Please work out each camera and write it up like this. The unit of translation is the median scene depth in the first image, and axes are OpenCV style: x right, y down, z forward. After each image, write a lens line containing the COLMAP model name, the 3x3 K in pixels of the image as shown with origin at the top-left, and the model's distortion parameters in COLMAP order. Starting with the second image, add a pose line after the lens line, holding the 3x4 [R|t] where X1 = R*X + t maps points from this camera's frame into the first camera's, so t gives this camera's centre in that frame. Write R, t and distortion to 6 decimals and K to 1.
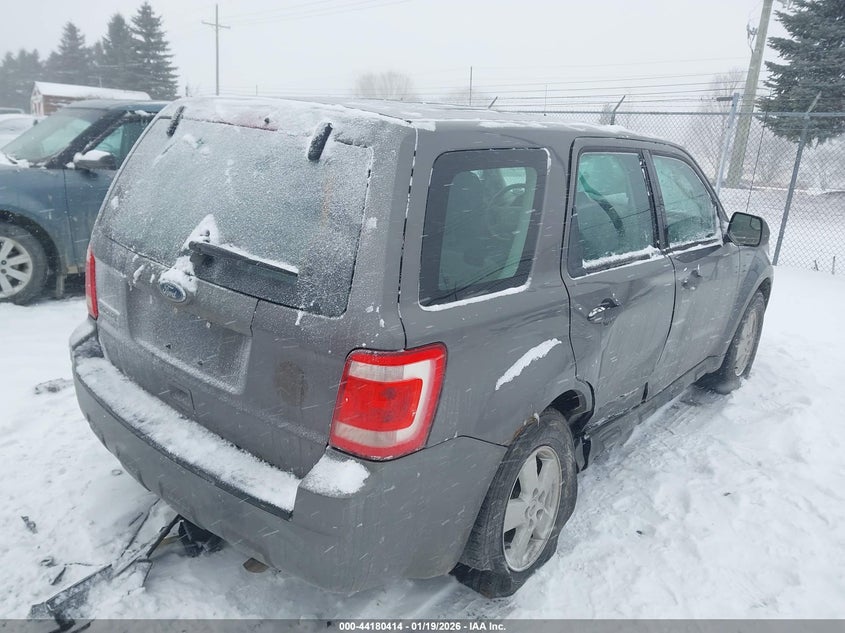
lens RADIAL K [[680.8, 0, 422.5], [0, 680.8, 316.5], [0, 0, 1]] dist [0.005528, -0.009338]
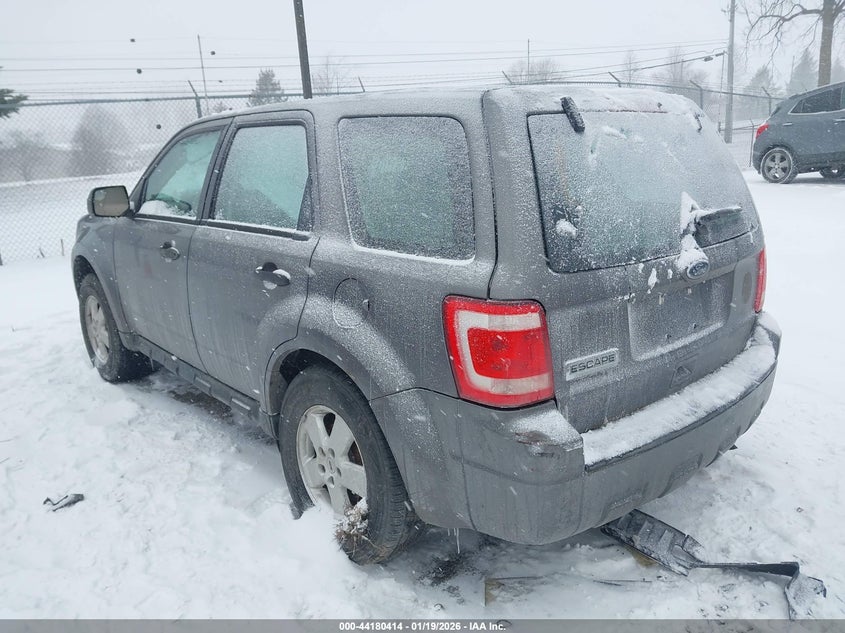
lens RADIAL K [[680.8, 0, 422.5], [0, 680.8, 316.5], [0, 0, 1]] dist [0.005528, -0.009338]
pose [[0.123086, -0.330783, 0.935646, -1.361395], [0.319487, 0.905829, 0.278213, -0.381228], [-0.939563, 0.264682, 0.217175, 1.132481]]
